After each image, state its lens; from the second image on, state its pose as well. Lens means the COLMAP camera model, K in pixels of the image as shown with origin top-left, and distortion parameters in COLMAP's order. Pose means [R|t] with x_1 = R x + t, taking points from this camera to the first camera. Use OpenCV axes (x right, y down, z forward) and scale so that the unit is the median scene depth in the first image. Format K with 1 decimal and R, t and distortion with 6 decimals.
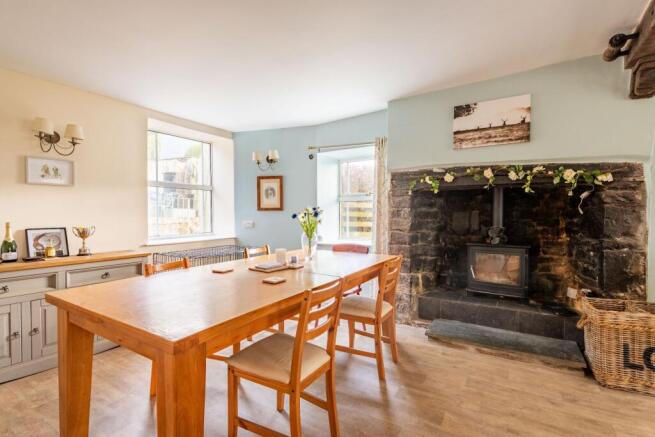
lens RADIAL K [[307.0, 0, 325.8], [0, 307.0, 214.8], [0, 0, 1]] dist [0.001659, 0.000342]
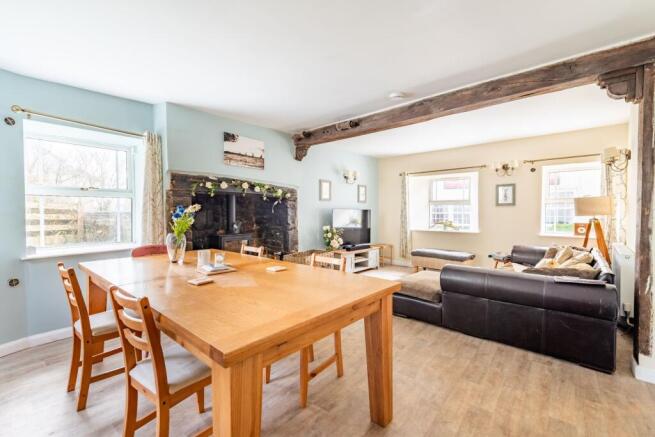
lens RADIAL K [[294.4, 0, 327.5], [0, 294.4, 212.1], [0, 0, 1]] dist [-0.000534, -0.000628]
pose [[0.122660, 0.000679, 0.992449, -0.804626], [0.002327, 0.999997, -0.000971, -0.004566], [-0.992446, 0.002428, 0.122658, 0.413785]]
